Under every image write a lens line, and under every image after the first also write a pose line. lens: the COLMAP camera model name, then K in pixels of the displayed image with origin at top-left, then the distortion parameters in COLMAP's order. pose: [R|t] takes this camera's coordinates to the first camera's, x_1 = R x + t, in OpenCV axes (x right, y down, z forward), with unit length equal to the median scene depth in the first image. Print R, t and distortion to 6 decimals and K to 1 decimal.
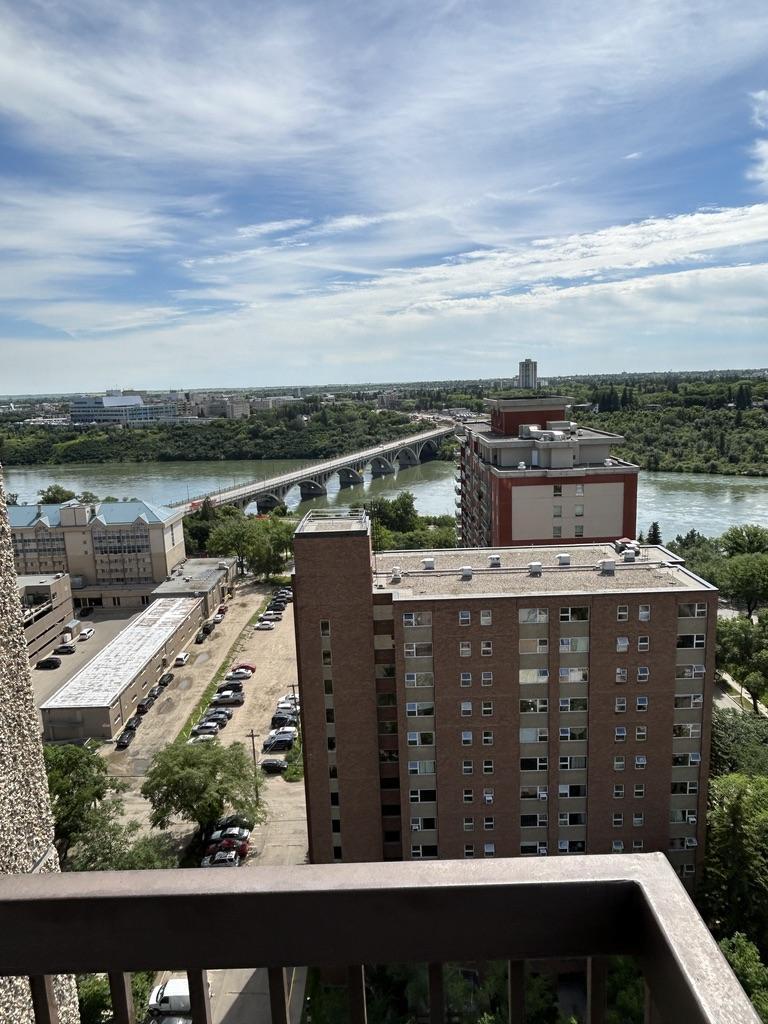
lens RADIAL K [[682.9, 0, 385.7], [0, 682.9, 506.9], [0, 0, 1]] dist [-0.005536, -0.002743]
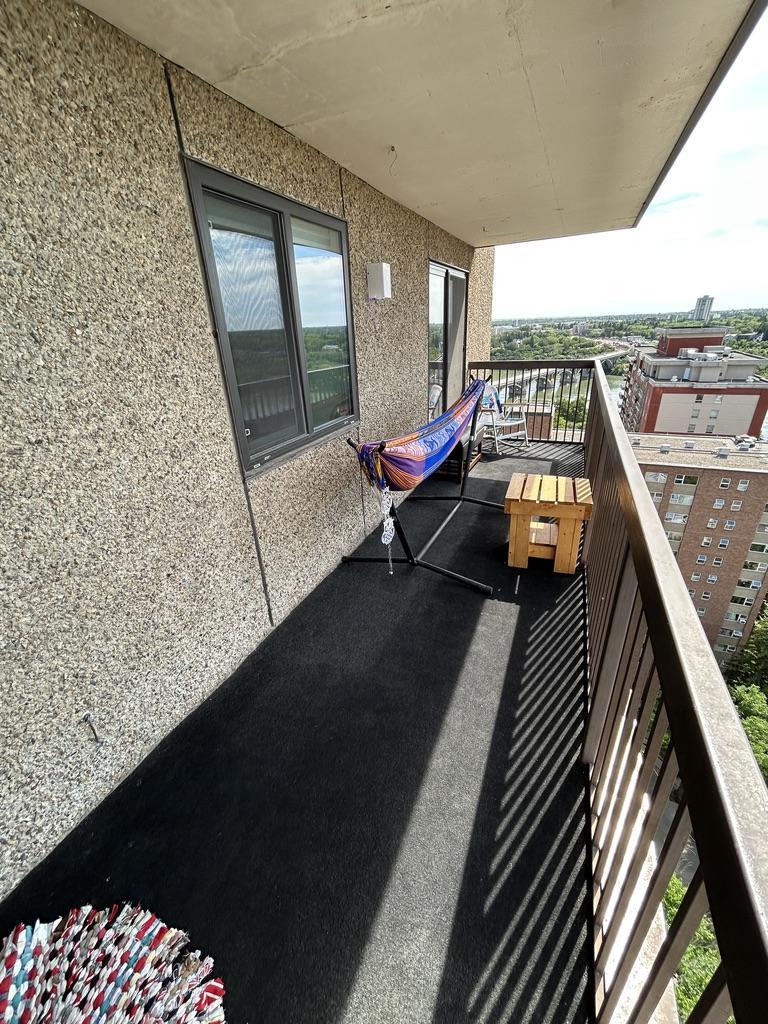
lens RADIAL K [[414.8, 0, 386.0], [0, 414.8, 509.4], [0, 0, 1]] dist [-0.001492, 0.000226]
pose [[0.919702, 0.161409, -0.357903, 0.000124], [-0.065639, 0.961968, 0.265160, 0.018484], [0.387091, -0.220376, 0.895318, -0.101762]]
